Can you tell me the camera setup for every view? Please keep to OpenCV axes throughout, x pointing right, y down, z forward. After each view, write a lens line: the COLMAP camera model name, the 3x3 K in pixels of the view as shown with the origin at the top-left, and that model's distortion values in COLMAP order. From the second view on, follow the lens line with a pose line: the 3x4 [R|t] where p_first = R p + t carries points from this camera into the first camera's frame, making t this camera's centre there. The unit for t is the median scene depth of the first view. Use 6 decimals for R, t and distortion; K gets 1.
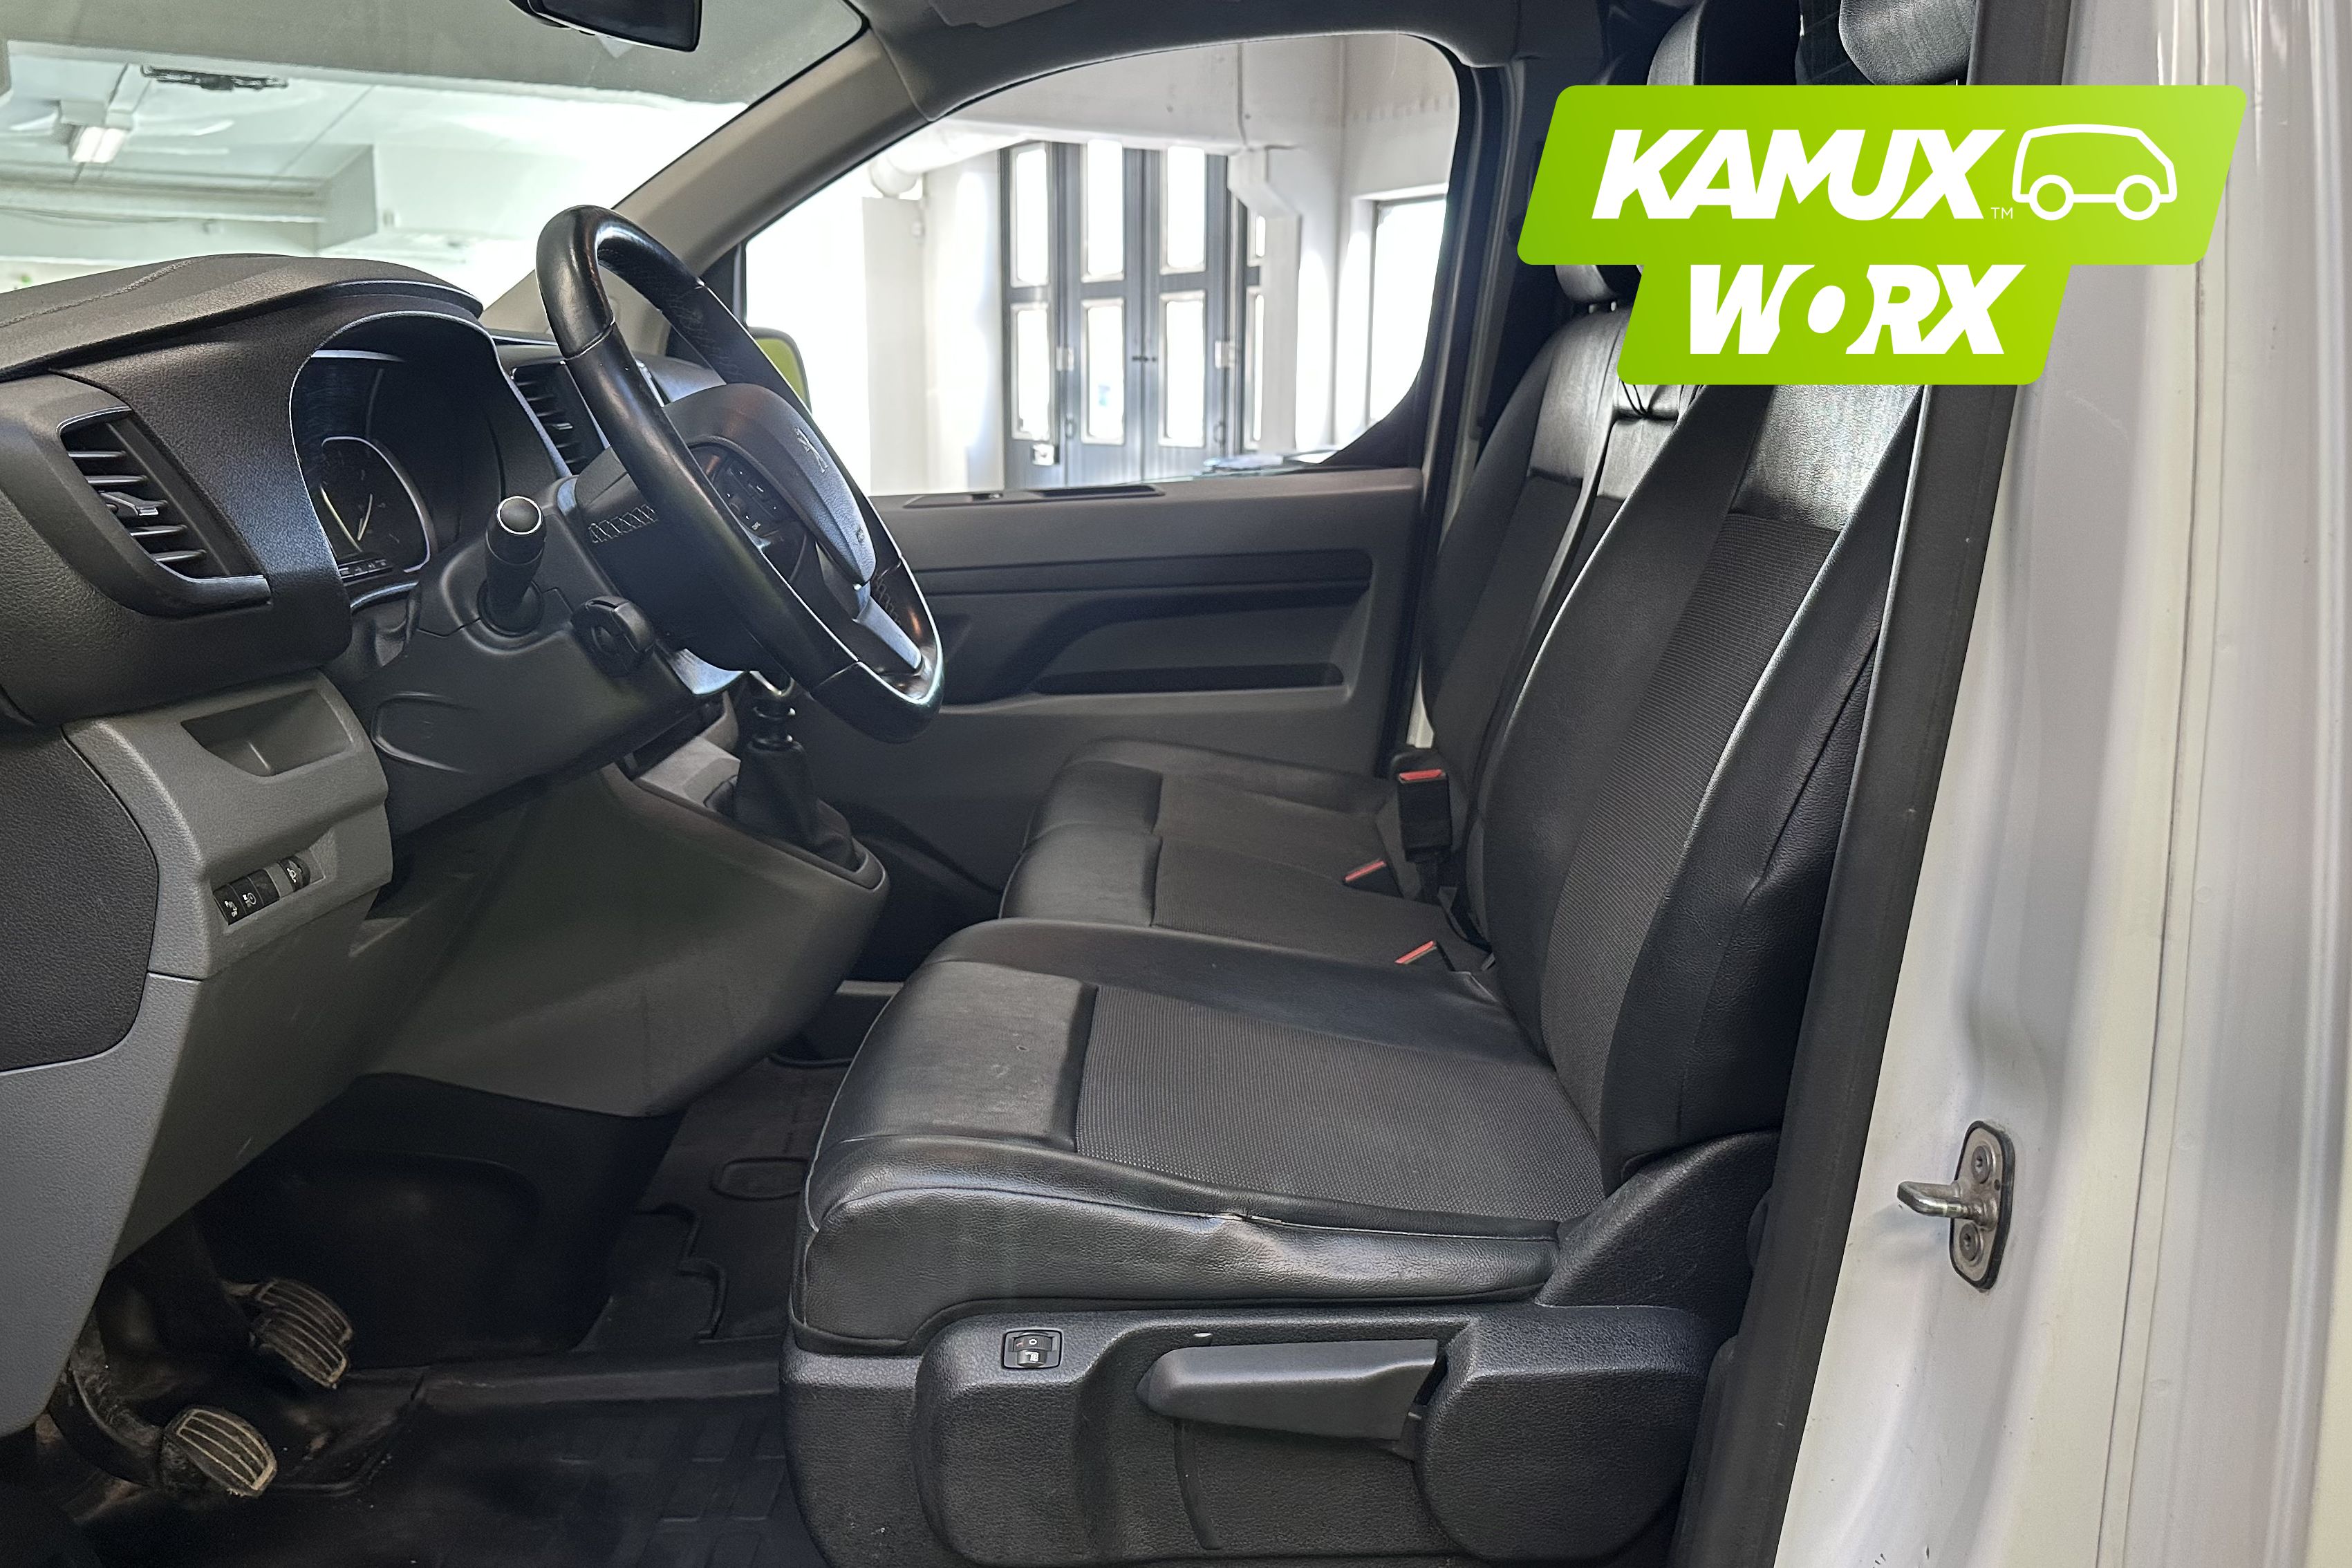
lens RADIAL K [[1916.4, 0, 1176.0], [0, 1916.4, 784.0], [0, 0, 1]] dist [-0.004011, -0.013520]
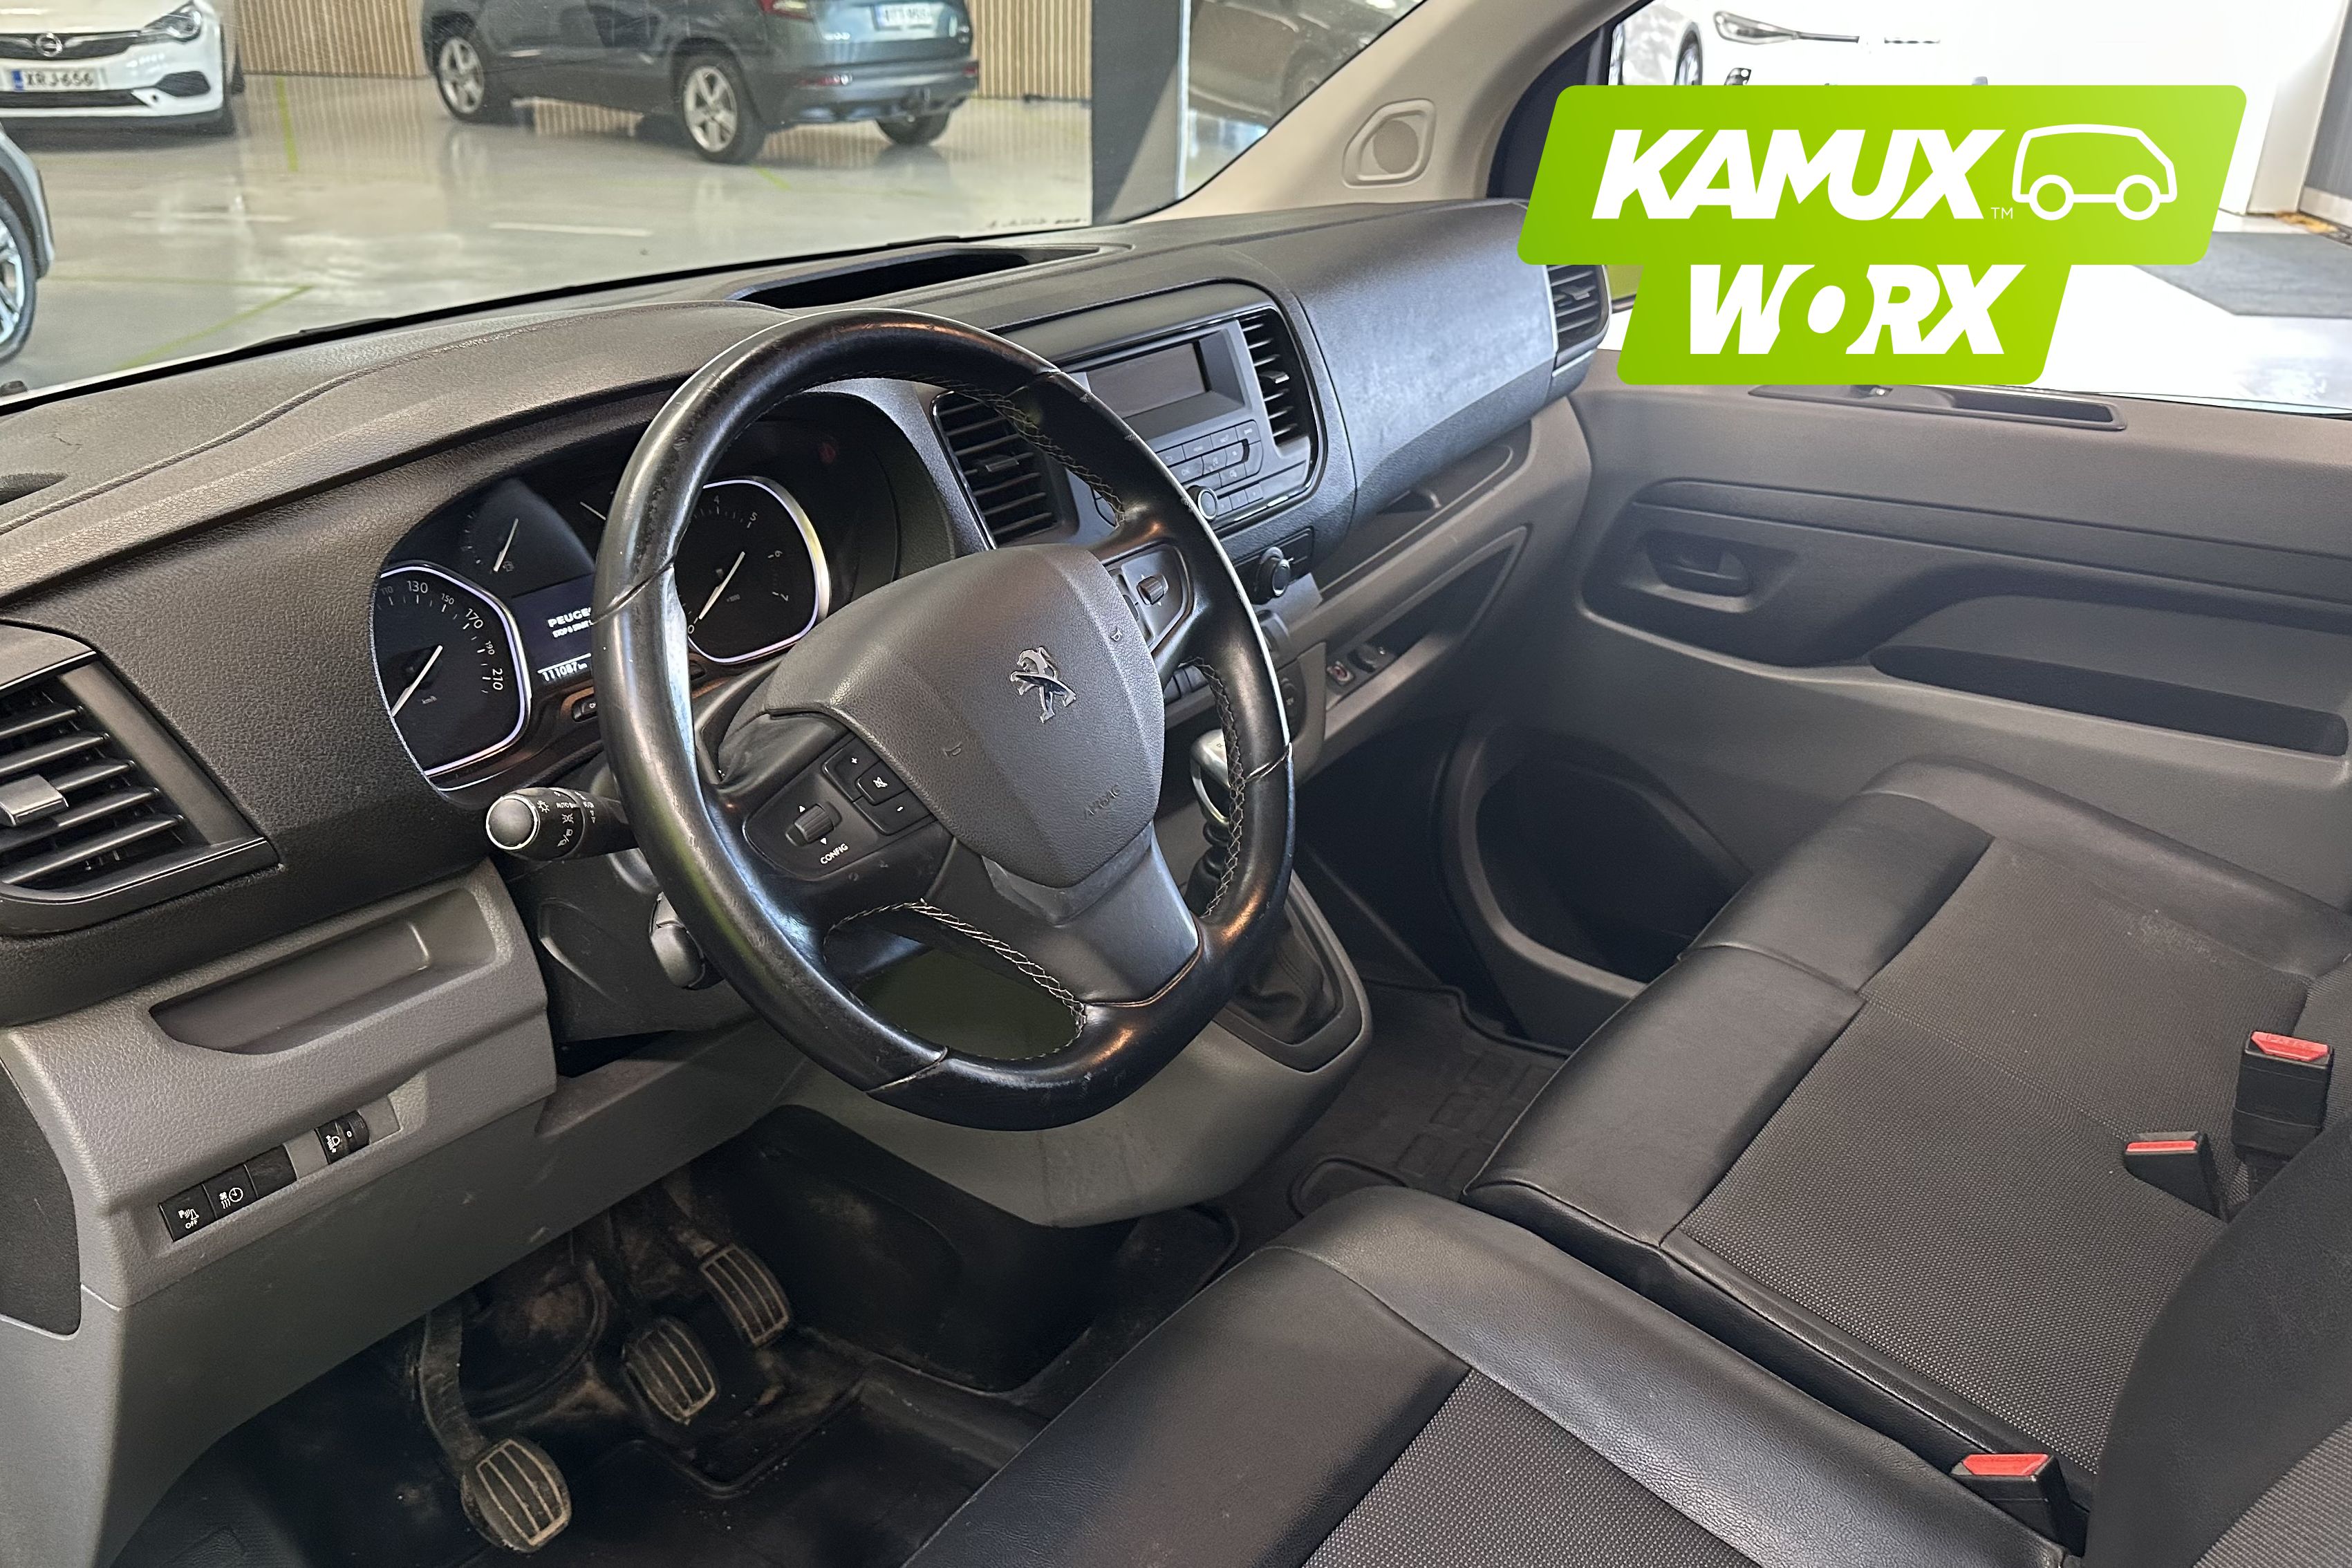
lens RADIAL K [[1916.4, 0, 1176.0], [0, 1916.4, 784.0], [0, 0, 1]] dist [-0.004011, -0.013520]
pose [[0.812266, 0.252059, -0.526013, 0.180090], [-0.130393, 0.957454, 0.257448, -0.259936], [0.568525, -0.140528, 0.810574, 0.365624]]
